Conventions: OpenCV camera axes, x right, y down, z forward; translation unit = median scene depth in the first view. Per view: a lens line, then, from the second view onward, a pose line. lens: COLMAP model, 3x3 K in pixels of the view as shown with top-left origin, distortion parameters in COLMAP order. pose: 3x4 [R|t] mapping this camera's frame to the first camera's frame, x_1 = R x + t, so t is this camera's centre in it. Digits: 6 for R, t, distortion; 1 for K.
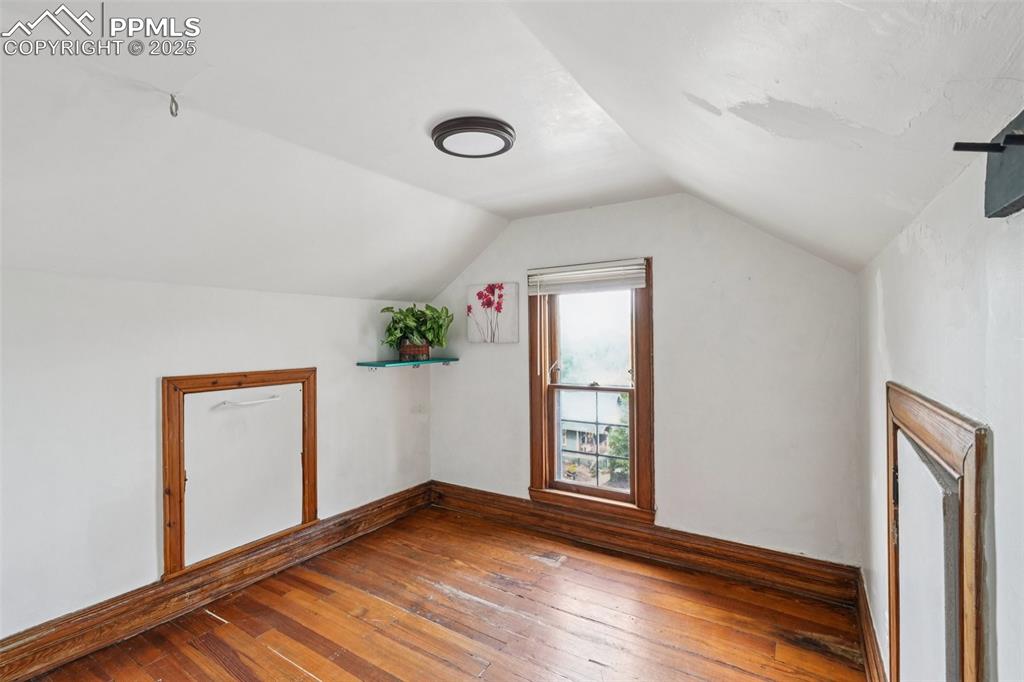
lens RADIAL K [[459.3, 0, 519.3], [0, 459.3, 341.8], [0, 0, 1]] dist [-0.002166, 0.000551]
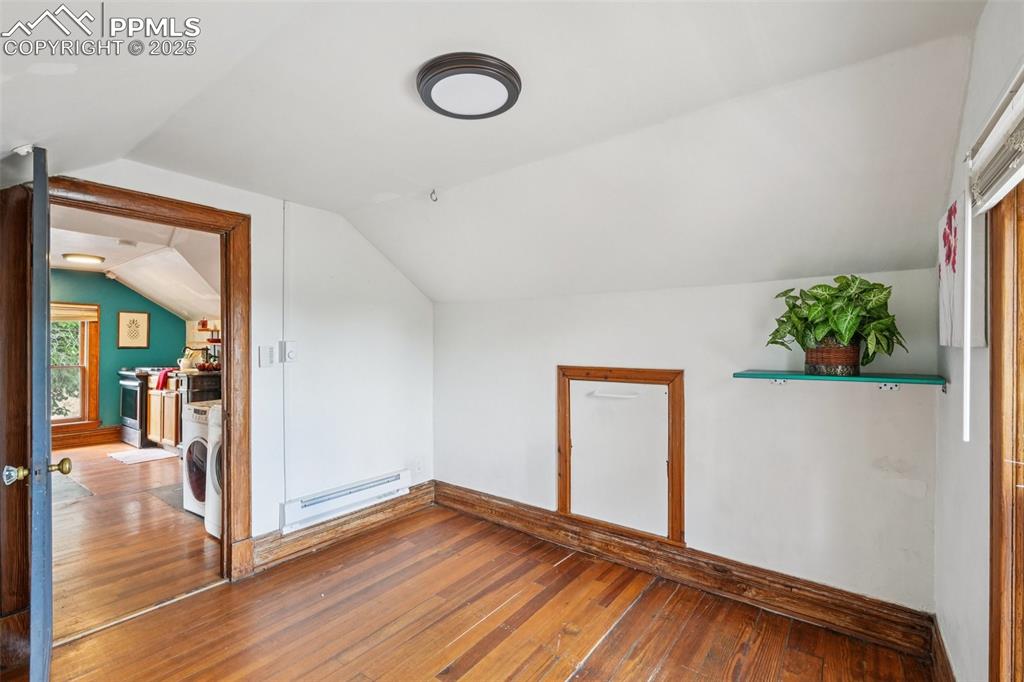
lens RADIAL K [[459.3, 0, 504.7], [0, 459.3, 341.5], [0, 0, 1]] dist [-0.002166, 0.000551]
pose [[-0.090972, 0.009238, -0.995811, 0.448390], [-0.006169, 0.999933, 0.009839, -0.004973], [0.995834, 0.007038, -0.090909, 0.718640]]
